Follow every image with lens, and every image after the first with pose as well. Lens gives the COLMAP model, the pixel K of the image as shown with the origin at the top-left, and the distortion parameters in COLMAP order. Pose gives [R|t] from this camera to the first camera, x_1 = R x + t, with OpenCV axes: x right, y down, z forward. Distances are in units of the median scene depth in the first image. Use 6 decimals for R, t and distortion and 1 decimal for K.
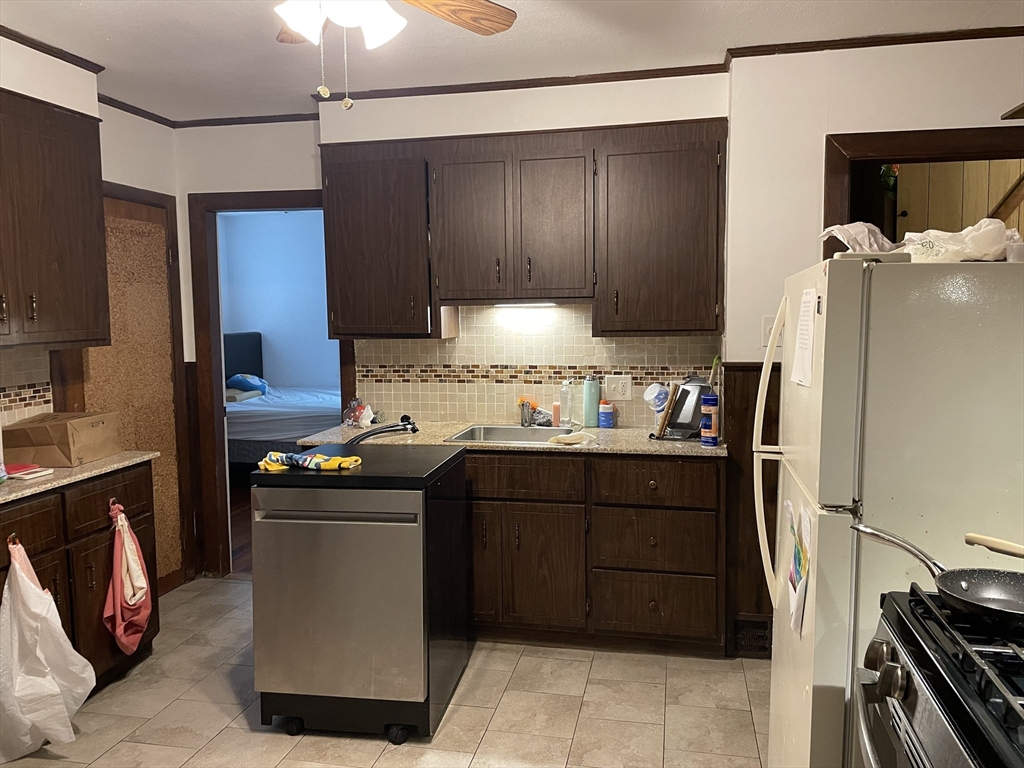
lens RADIAL K [[773.0, 0, 513.6], [0, 773.0, 383.2], [0, 0, 1]] dist [0.076024, -0.090791]
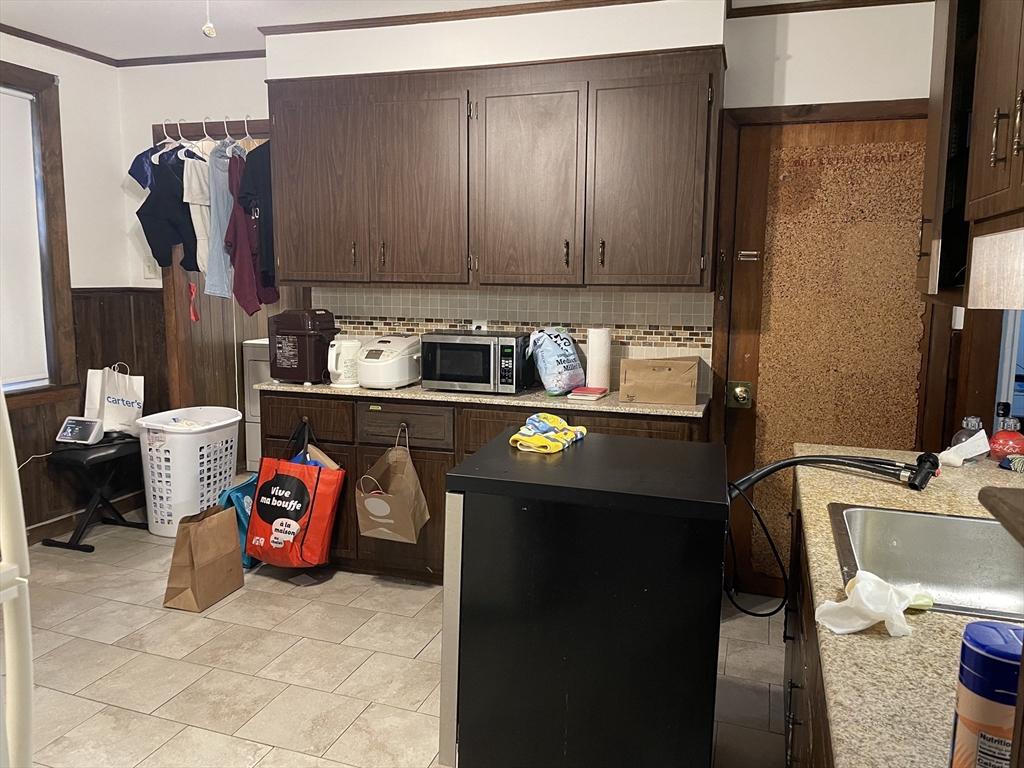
lens RADIAL K [[773.0, 0, 515.0], [0, 773.0, 378.4], [0, 0, 1]] dist [0.076024, -0.090791]
pose [[-0.106081, 0.149495, -0.983055, 0.448303], [-0.101998, 0.981783, 0.160308, -0.073695], [0.989112, 0.117276, -0.088900, 0.865898]]
